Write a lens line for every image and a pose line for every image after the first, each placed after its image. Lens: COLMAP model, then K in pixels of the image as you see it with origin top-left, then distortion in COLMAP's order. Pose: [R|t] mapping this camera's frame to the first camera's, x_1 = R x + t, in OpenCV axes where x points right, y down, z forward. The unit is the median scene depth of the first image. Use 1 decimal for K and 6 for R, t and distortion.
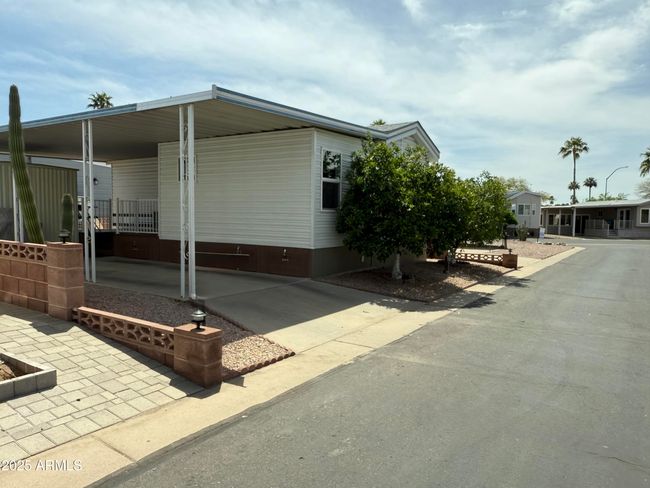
lens RADIAL K [[468.5, 0, 325.0], [0, 468.5, 244.0], [0, 0, 1]] dist [0.003664, 0.000775]
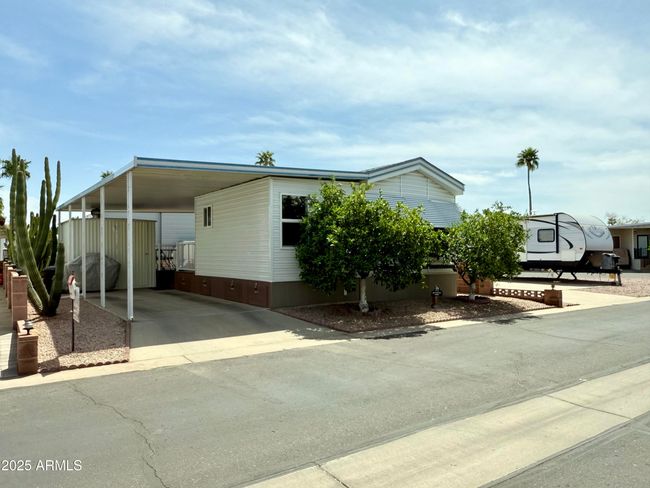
lens RADIAL K [[468.5, 0, 325.0], [0, 468.5, 244.0], [0, 0, 1]] dist [0.003664, 0.000775]
pose [[0.932773, -0.031254, -0.359108, 0.354175], [0.001524, 0.996567, -0.082775, 0.008725], [0.360462, 0.076664, 0.929618, -0.006040]]
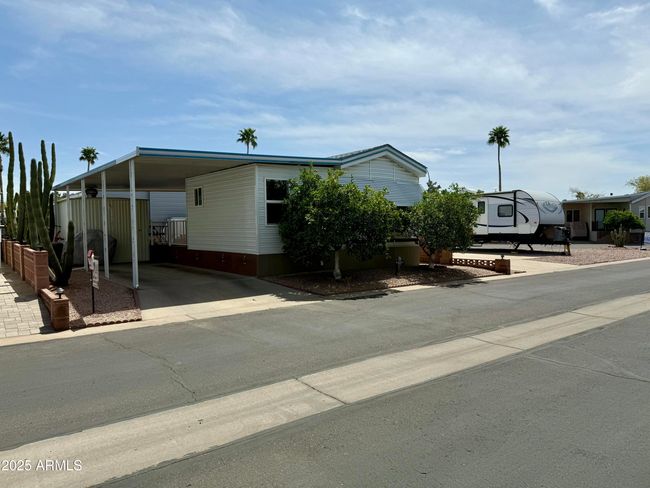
lens RADIAL K [[453.2, 0, 325.0], [0, 453.2, 244.0], [0, 0, 1]] dist [0.072380, -0.066451]
pose [[0.946092, -0.018343, -0.323379, 0.398809], [0.010492, 0.999607, -0.026003, 0.011134], [0.323729, 0.021208, 0.945912, -0.103629]]
